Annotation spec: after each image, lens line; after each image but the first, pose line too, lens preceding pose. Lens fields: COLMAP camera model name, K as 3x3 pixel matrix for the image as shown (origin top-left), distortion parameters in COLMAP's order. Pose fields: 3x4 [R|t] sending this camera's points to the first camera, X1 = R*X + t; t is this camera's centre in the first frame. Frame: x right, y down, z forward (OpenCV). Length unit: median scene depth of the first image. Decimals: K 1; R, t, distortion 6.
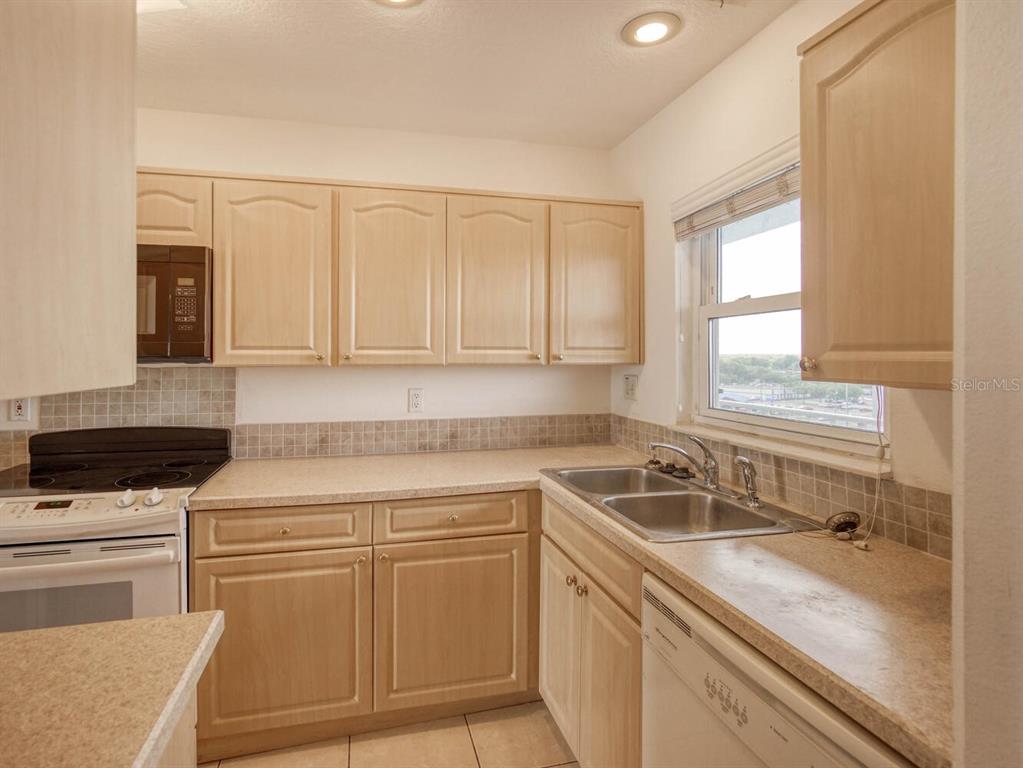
lens RADIAL K [[533.2, 0, 511.5], [0, 533.2, 384.0], [0, 0, 1]] dist [-0.015841, -0.000147]
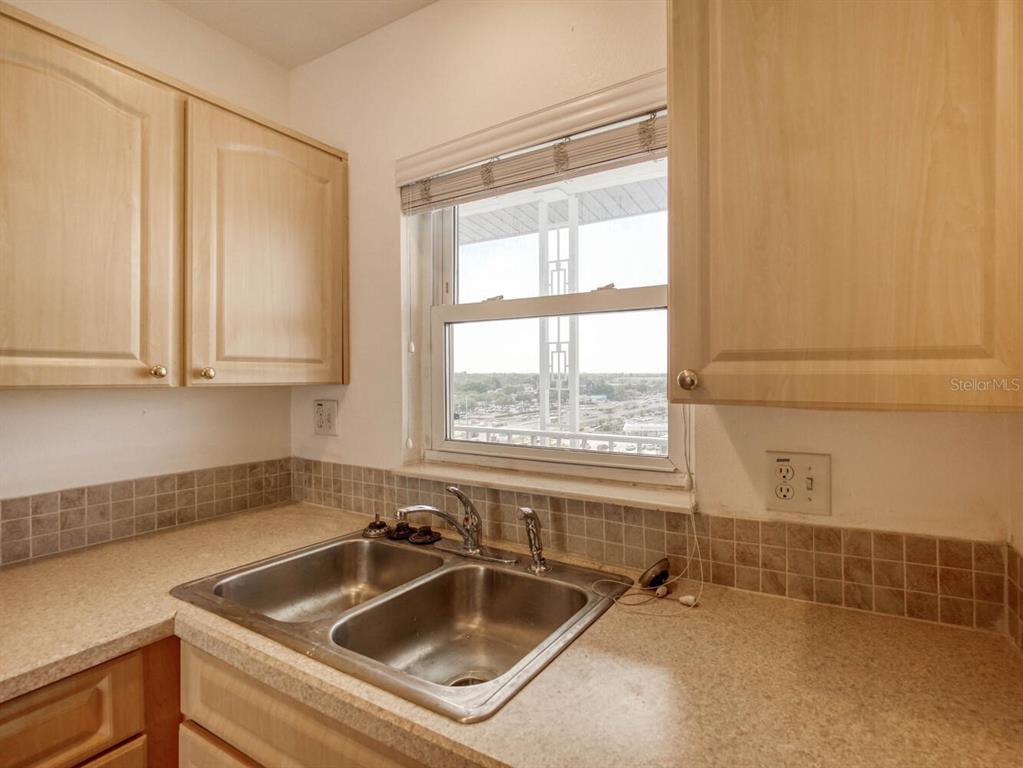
lens RADIAL K [[500.4, 0, 568.1], [0, 500.4, 378.6], [0, 0, 1]] dist [-0.013477, 0.001781]
pose [[0.715324, -0.005070, 0.698774, -0.005525], [0.038226, 0.998760, -0.031884, -0.013697], [-0.697746, 0.049519, 0.714631, 0.370935]]
